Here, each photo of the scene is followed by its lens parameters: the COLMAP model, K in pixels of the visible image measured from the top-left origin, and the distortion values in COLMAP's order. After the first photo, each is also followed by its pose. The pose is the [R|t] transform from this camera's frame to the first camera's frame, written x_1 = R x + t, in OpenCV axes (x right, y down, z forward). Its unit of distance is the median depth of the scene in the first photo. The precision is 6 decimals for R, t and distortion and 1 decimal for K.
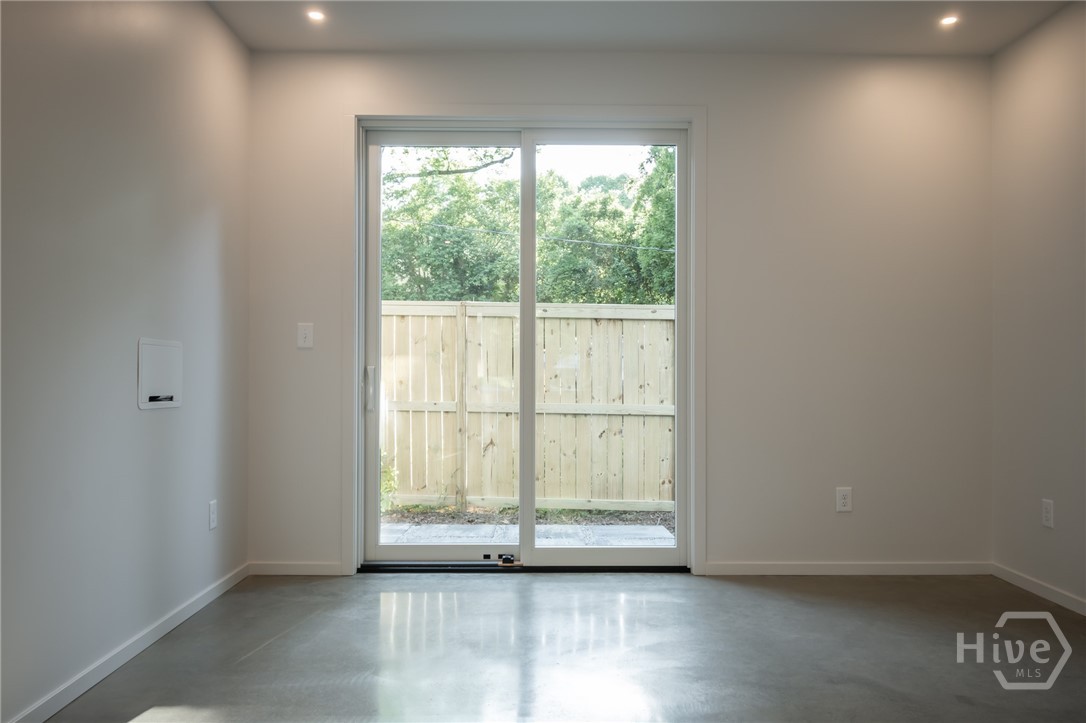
lens RADIAL K [[836.8, 0, 541.3], [0, 836.8, 362.9], [0, 0, 1]] dist [-0.010499, -0.002955]
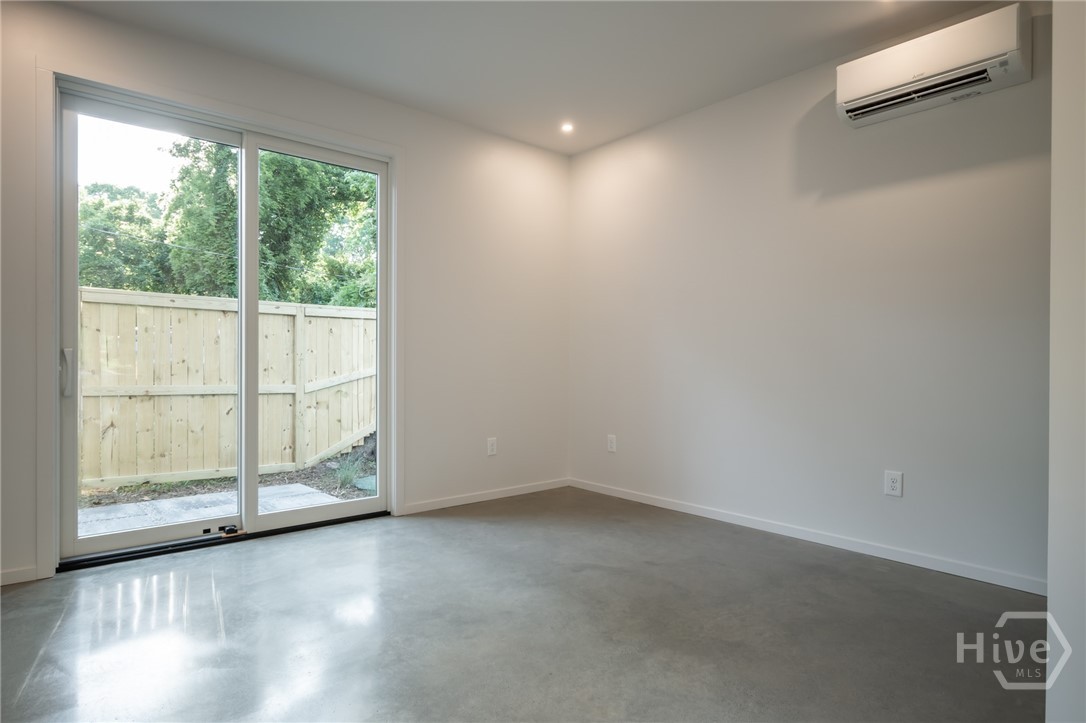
lens RADIAL K [[606.2, 0, 540.8], [0, 606.2, 362.7], [0, 0, 1]] dist [-0.001493, -0.002521]
pose [[0.769831, -0.000961, 0.638247, -0.129652], [-0.009295, 0.999876, 0.012717, 0.003495], [-0.638180, -0.015723, 0.769726, 0.084312]]
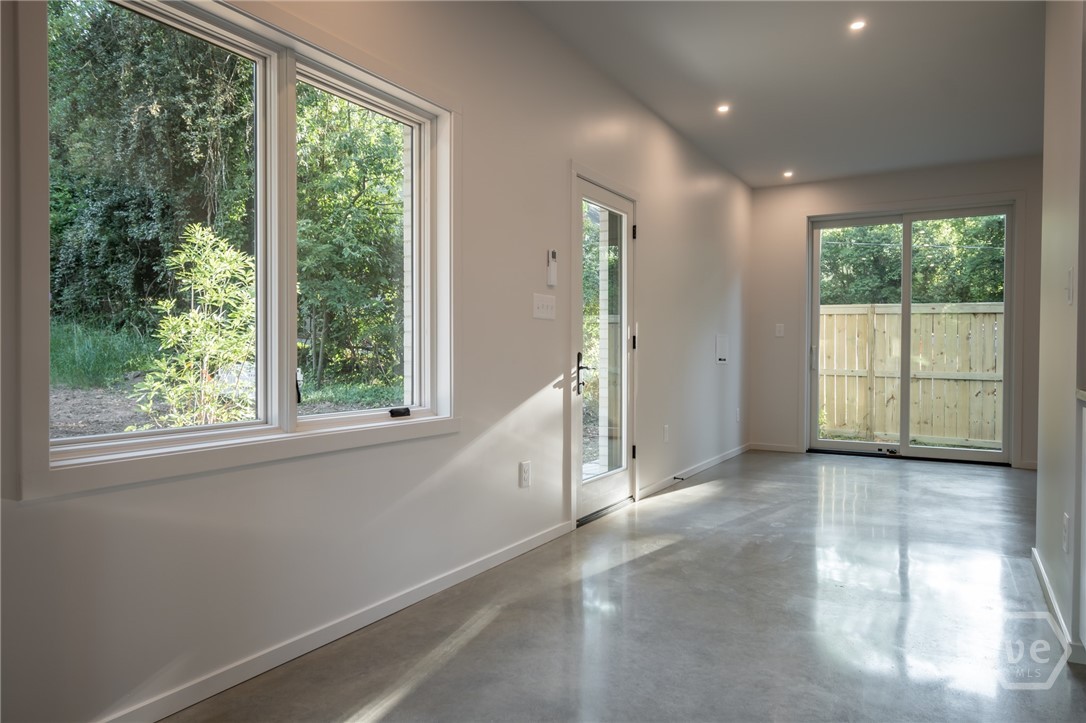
lens RADIAL K [[682.9, 0, 566.6], [0, 682.9, 364.3], [0, 0, 1]] dist [0.006495, 0.000202]
pose [[0.863699, 0.009752, -0.503914, 0.054126], [0.003700, 0.999663, 0.025688, 0.002171], [0.503995, -0.024051, 0.863372, -0.360840]]
